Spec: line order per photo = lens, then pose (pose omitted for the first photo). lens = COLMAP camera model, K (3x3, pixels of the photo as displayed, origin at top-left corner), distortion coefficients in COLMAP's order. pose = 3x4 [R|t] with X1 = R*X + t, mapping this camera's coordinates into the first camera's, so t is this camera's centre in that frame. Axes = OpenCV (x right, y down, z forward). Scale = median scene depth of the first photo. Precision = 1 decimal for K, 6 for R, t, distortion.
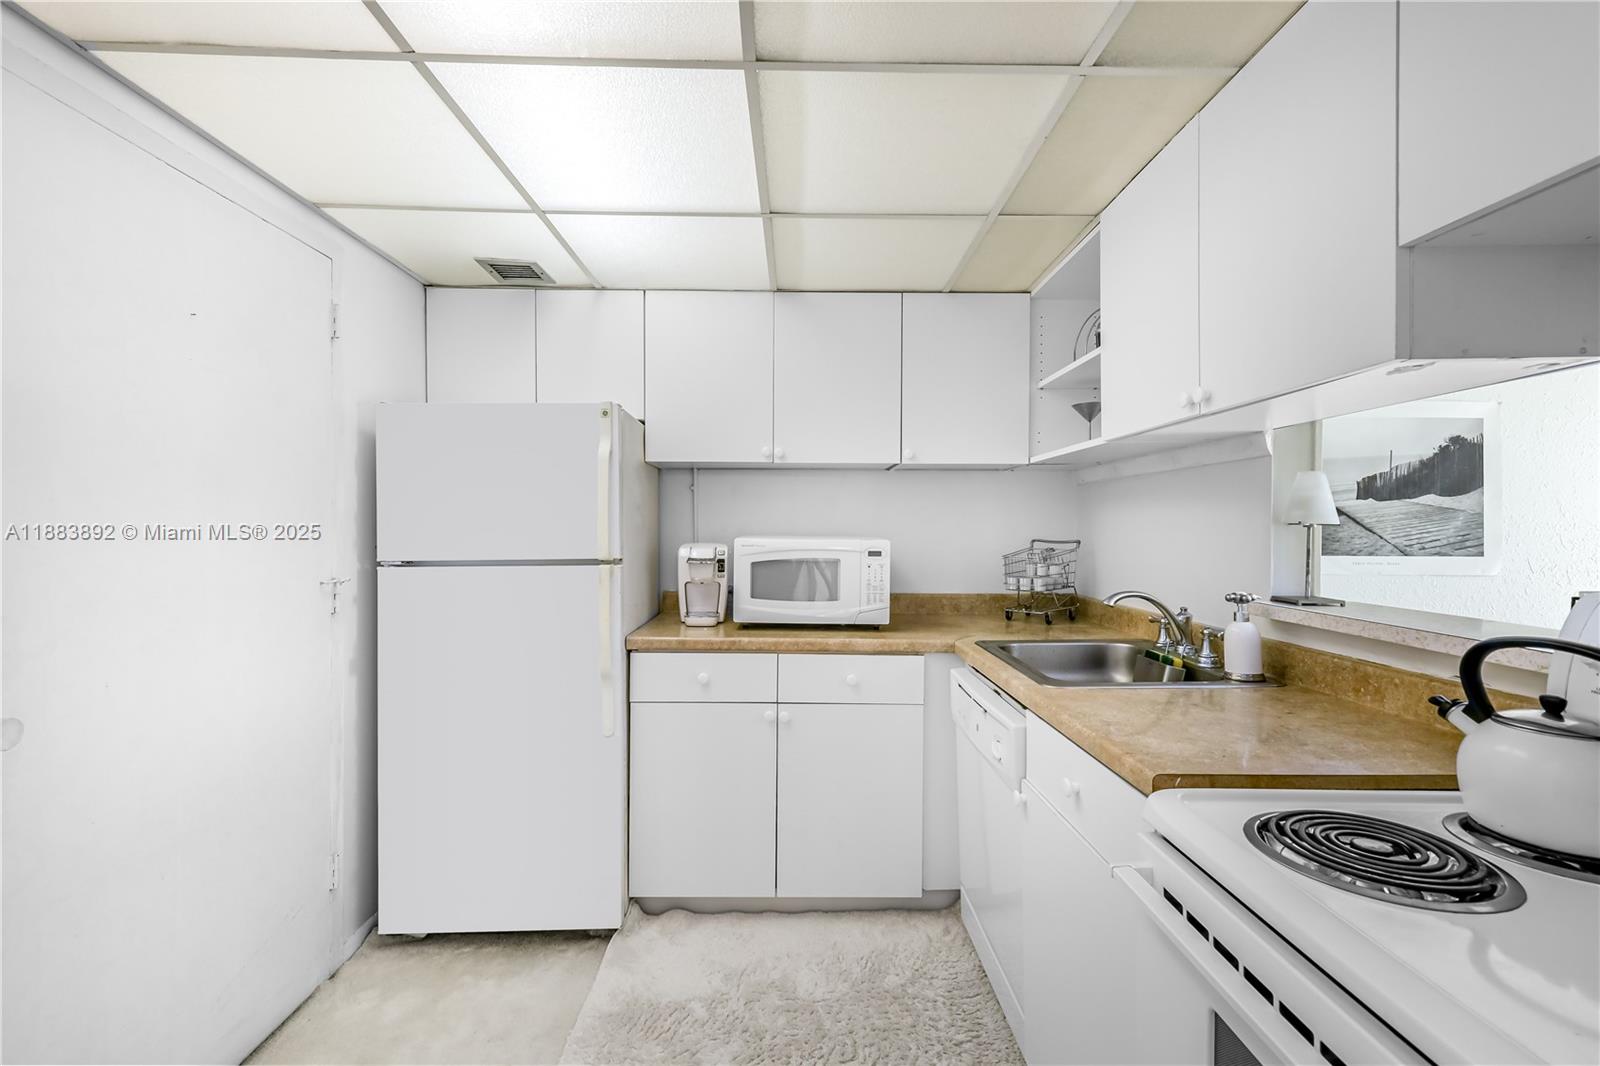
lens RADIAL K [[706.5, 0, 801.4], [0, 706.5, 530.3], [0, 0, 1]] dist [0.021371, -0.000043]
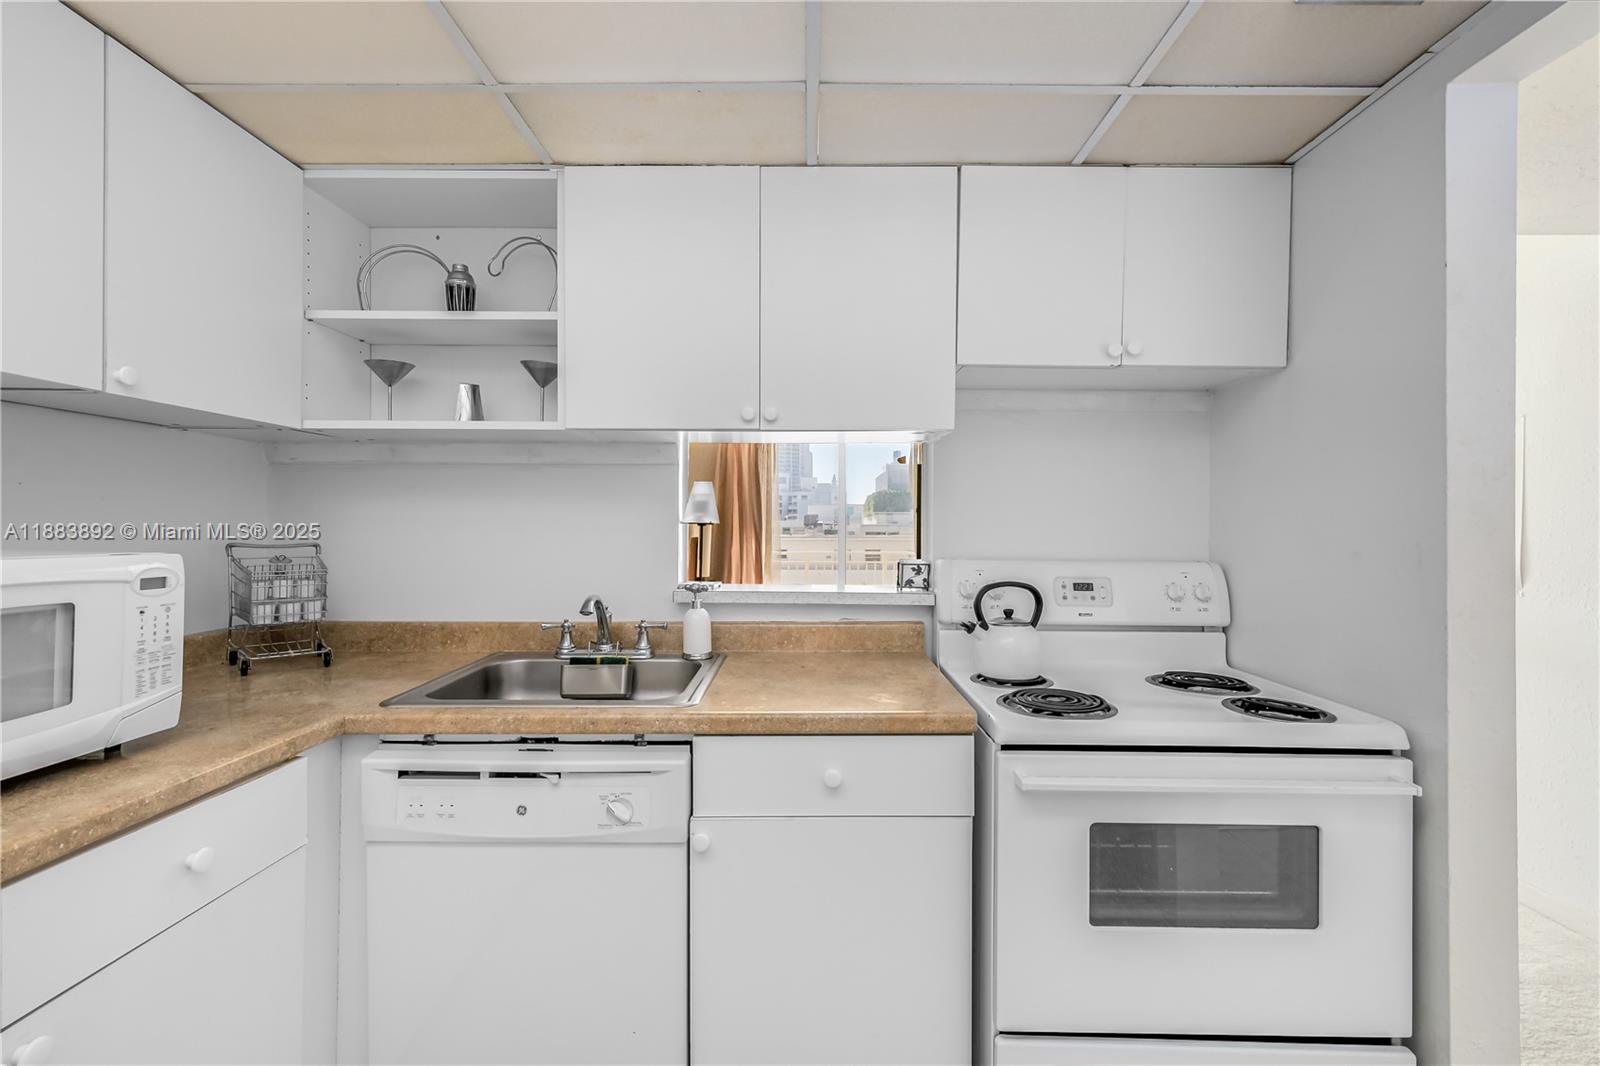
lens RADIAL K [[706.5, 0, 801.0], [0, 706.5, 527.8], [0, 0, 1]] dist [0.021371, -0.000043]
pose [[0.021583, -0.002994, 0.999763, -0.383109], [0.002837, 0.999992, 0.002934, -0.003618], [-0.999763, 0.002773, 0.021592, 0.597294]]
